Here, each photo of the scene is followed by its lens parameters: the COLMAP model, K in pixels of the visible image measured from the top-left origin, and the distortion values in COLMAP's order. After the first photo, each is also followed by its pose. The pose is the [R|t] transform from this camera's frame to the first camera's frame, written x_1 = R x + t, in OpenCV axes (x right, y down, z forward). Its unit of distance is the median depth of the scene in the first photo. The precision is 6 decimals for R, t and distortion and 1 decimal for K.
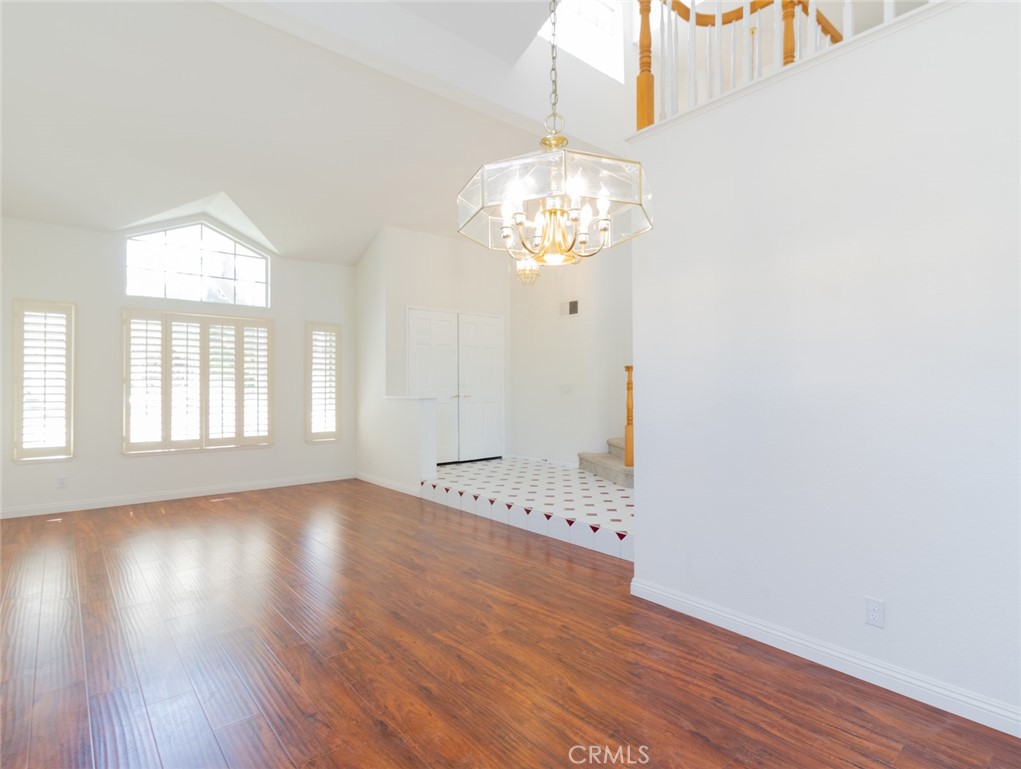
lens RADIAL K [[544.9, 0, 509.9], [0, 544.9, 385.3], [0, 0, 1]] dist [0.014100, -0.000391]
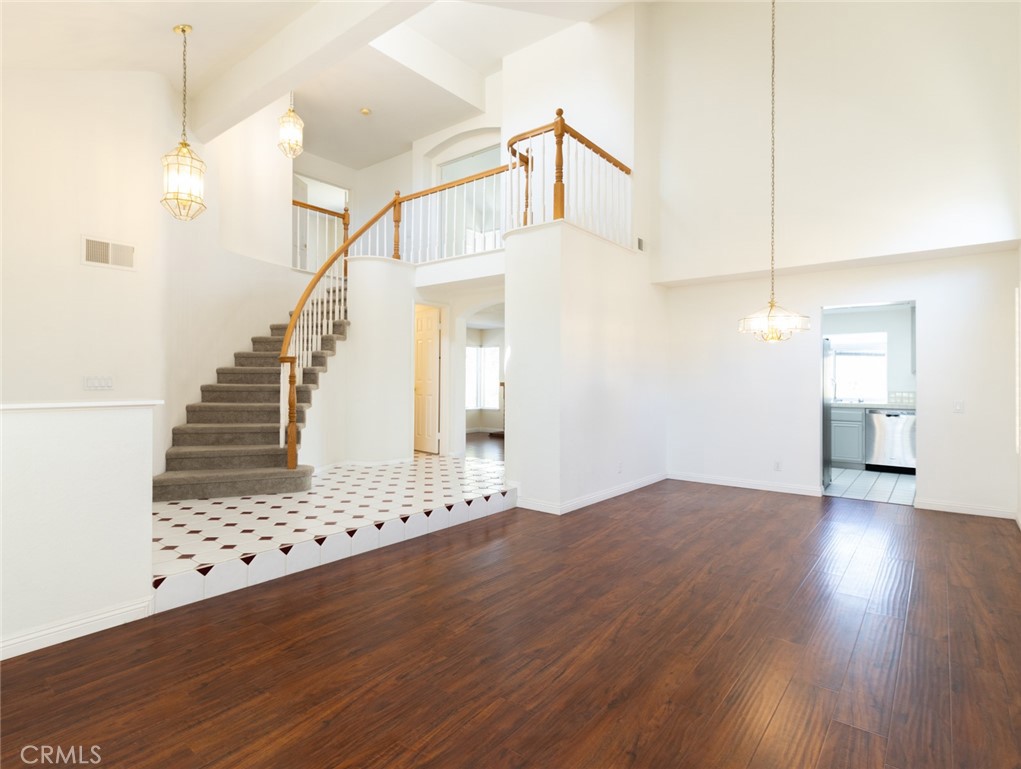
lens RADIAL K [[544.9, 0, 508.9], [0, 544.9, 382.6], [0, 0, 1]] dist [0.014100, -0.000391]
pose [[-0.211697, -0.000939, 0.977335, -0.648531], [-0.006693, 0.999977, -0.000489, 0.009497], [-0.977312, -0.006644, -0.211699, 0.775878]]
